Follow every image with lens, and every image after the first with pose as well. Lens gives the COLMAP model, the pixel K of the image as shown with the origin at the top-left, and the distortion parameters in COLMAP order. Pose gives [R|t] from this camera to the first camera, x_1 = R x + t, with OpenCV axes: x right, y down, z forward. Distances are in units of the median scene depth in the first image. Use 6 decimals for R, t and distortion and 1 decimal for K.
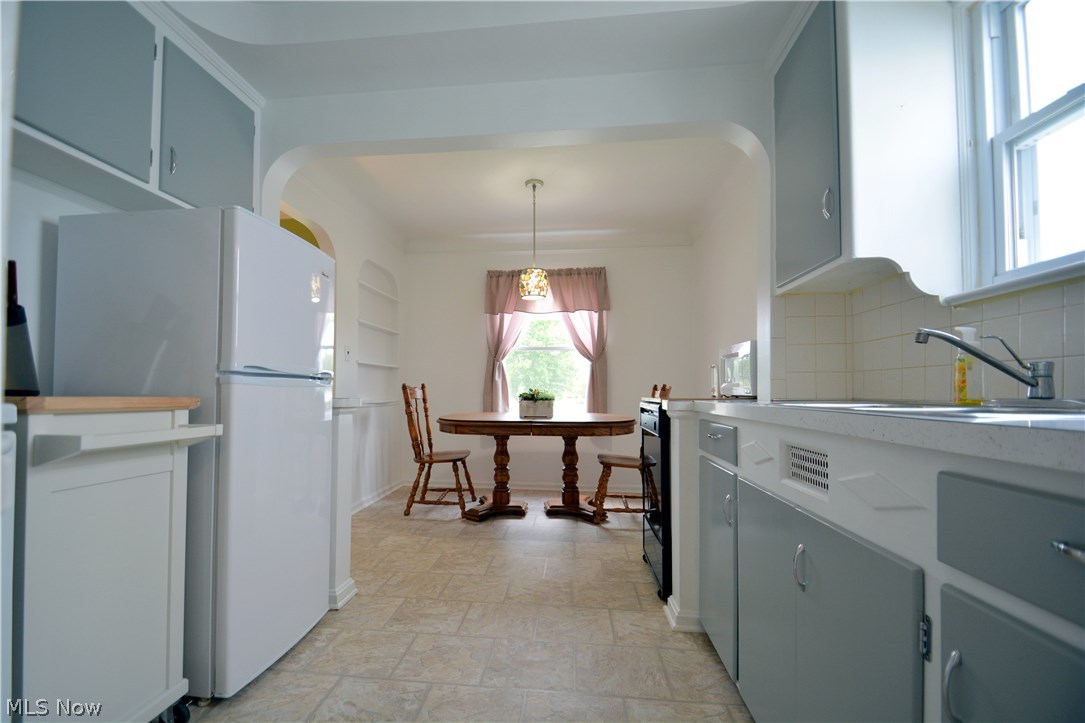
lens RADIAL K [[487.0, 0, 530.4], [0, 487.0, 381.1], [0, 0, 1]] dist [0.017596, -0.016695]
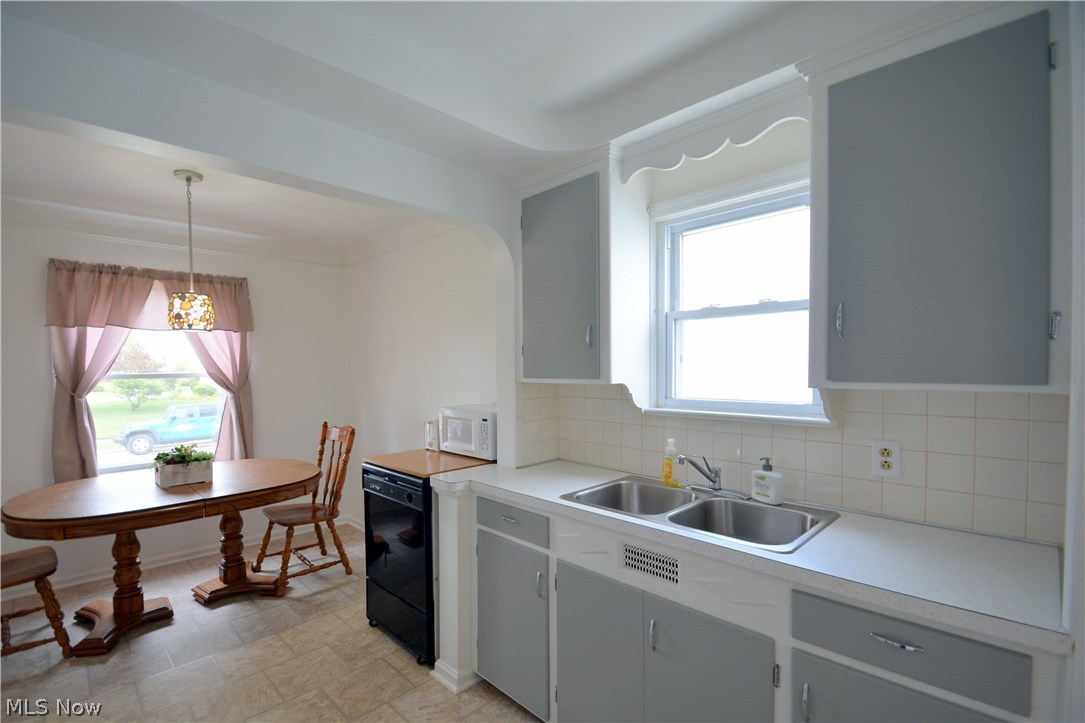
lens RADIAL K [[487.0, 0, 530.4], [0, 487.0, 381.1], [0, 0, 1]] dist [0.017596, -0.016695]
pose [[0.638019, -0.024671, 0.769625, -0.241093], [-0.014045, 0.998947, 0.043666, -0.133730], [-0.769892, -0.038669, 0.637001, 0.119246]]
